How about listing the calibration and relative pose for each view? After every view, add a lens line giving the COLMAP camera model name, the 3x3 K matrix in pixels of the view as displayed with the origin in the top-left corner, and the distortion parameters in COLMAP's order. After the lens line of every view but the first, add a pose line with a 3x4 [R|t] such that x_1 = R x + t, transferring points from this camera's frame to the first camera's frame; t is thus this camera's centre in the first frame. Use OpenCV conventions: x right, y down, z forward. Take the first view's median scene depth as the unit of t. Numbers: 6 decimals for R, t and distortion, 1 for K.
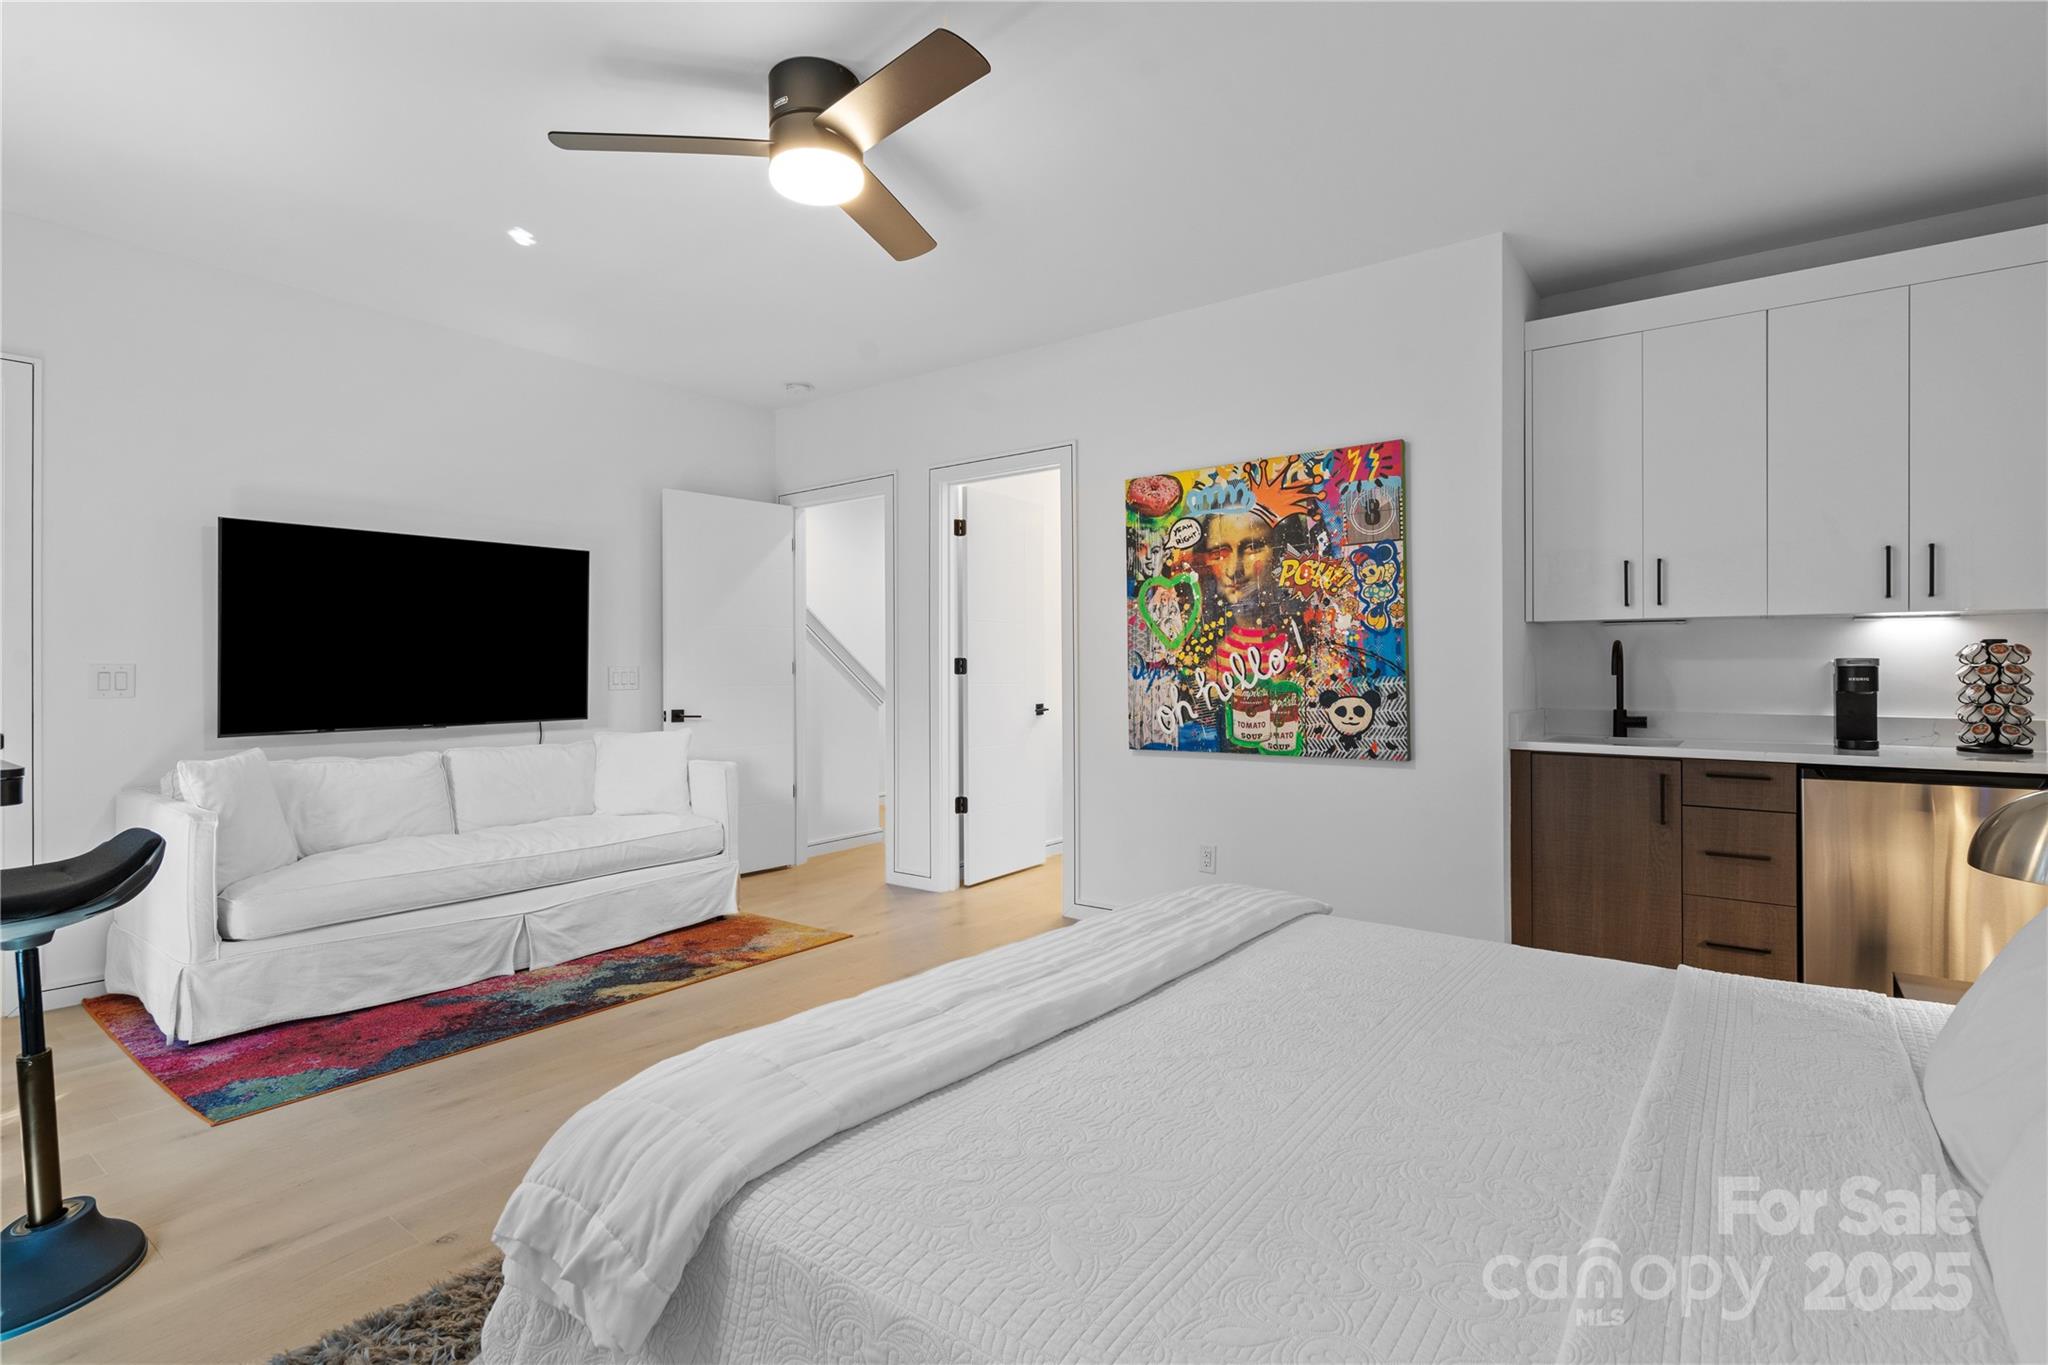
lens RADIAL K [[992.6, 0, 1026.9], [0, 992.6, 681.0], [0, 0, 1]] dist [-0.000878, 0.000321]
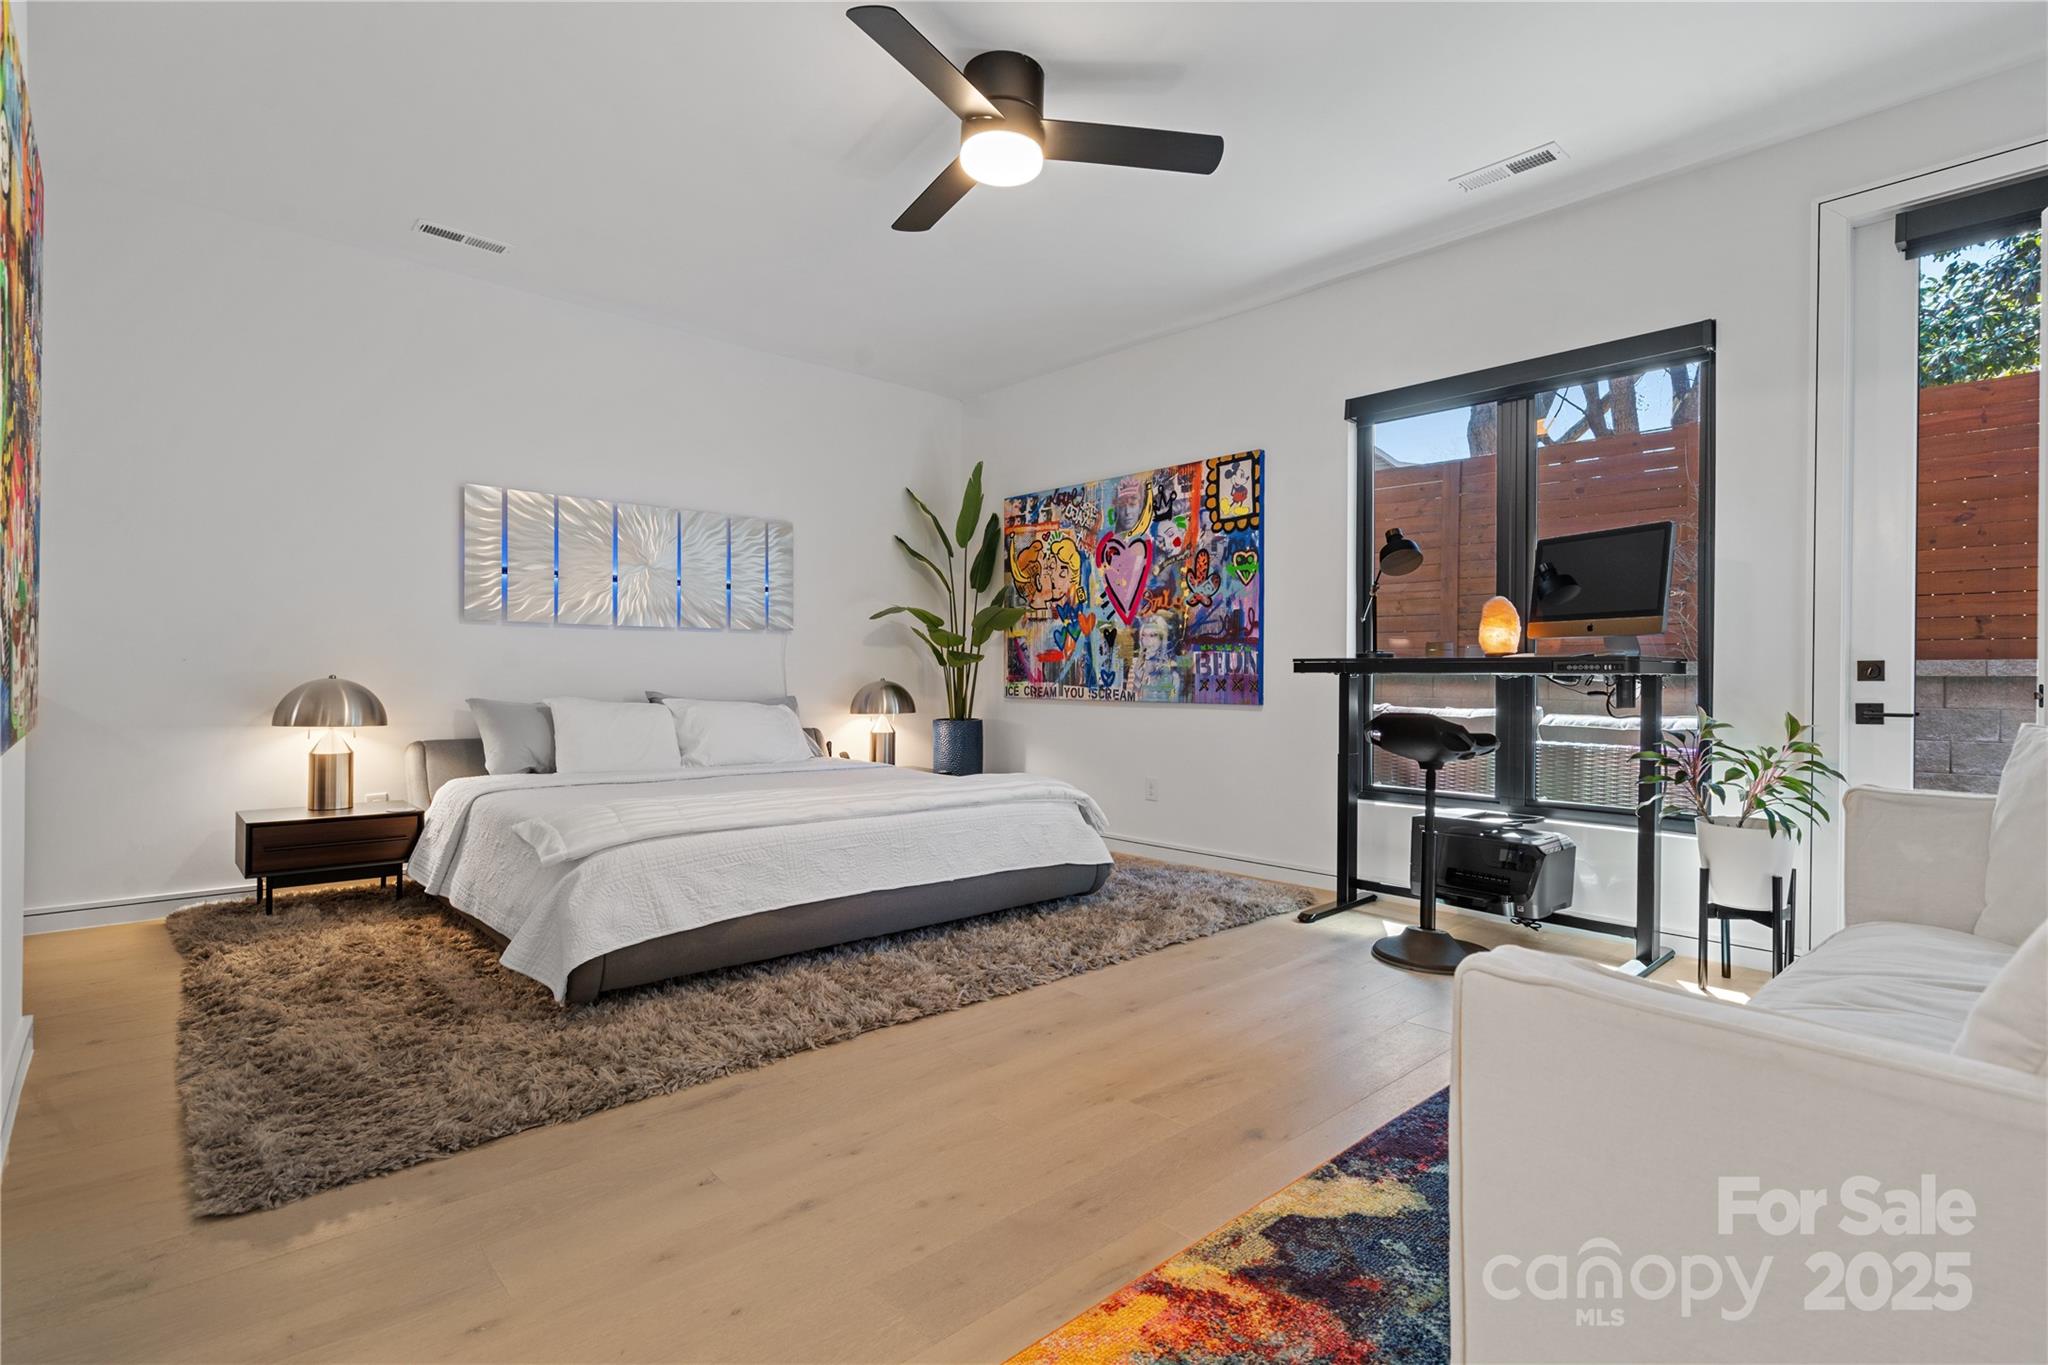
lens RADIAL K [[992.6, 0, 1022.4], [0, 992.6, 679.1], [0, 0, 1]] dist [-0.000878, 0.000321]
pose [[-0.983627, -0.002678, 0.180199, -0.304235], [-0.000655, 0.999936, 0.011285, 0.039876], [-0.180217, 0.010982, -0.983566, 1.436830]]
